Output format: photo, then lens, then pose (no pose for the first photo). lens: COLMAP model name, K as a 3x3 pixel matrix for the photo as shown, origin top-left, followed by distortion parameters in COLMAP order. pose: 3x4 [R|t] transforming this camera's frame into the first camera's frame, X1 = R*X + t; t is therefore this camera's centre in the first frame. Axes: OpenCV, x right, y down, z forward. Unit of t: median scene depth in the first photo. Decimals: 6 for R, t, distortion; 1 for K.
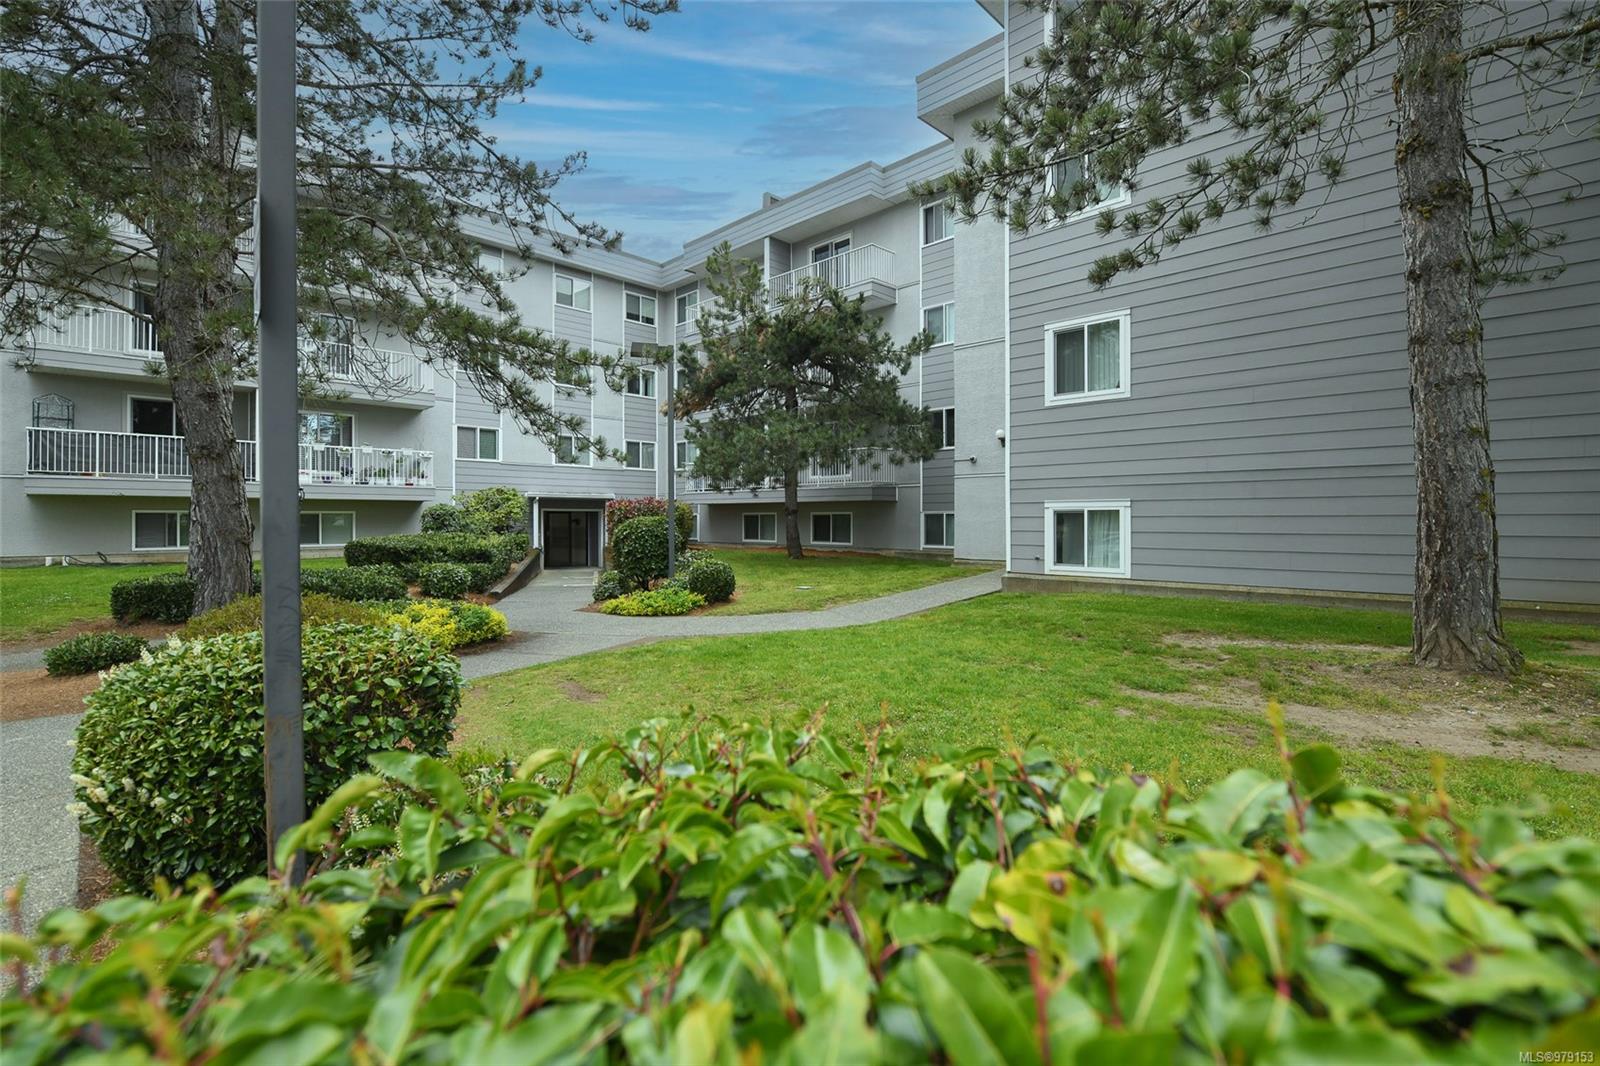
lens RADIAL K [[735.1, 0, 800.0], [0, 735.1, 533.0], [0, 0, 1]] dist [0.000634, -0.000044]
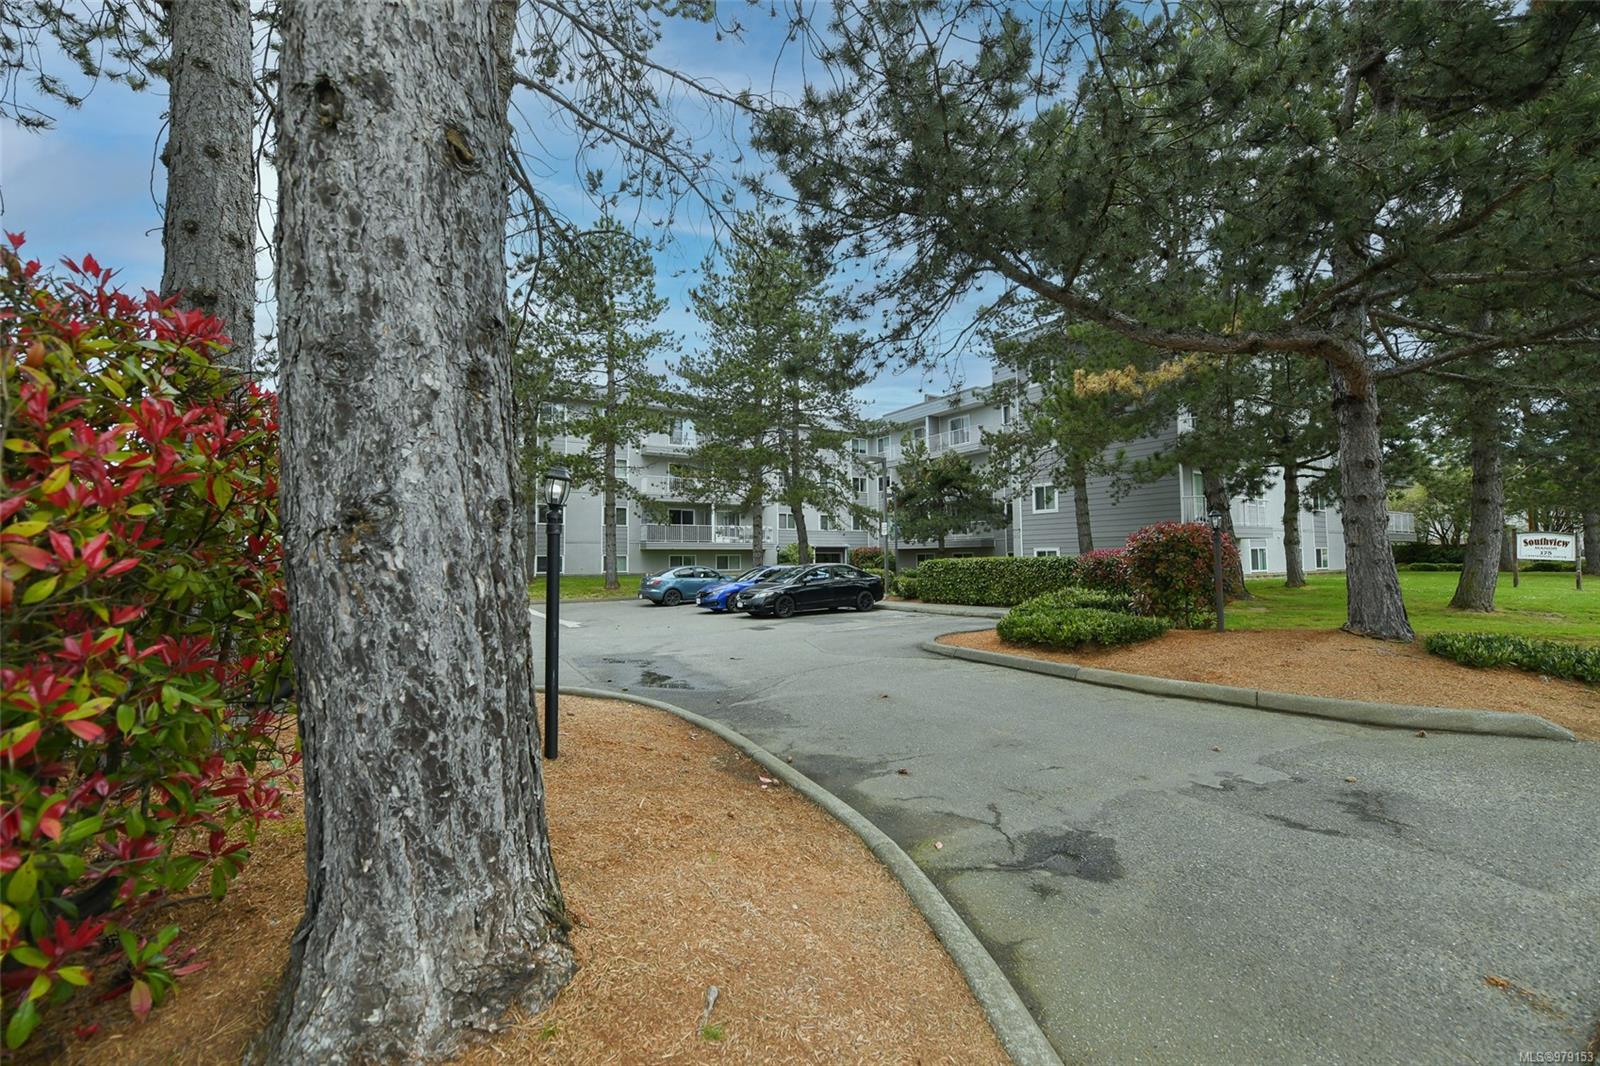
lens RADIAL K [[758.7, 0, 800.0], [0, 758.7, 533.0], [0, 0, 1]] dist [0.000606, -0.000122]
pose [[0.978936, -0.017226, -0.203440, 0.038183], [0.006113, 0.998461, -0.055126, 0.035260], [0.204077, 0.052722, 0.977534, -1.351811]]
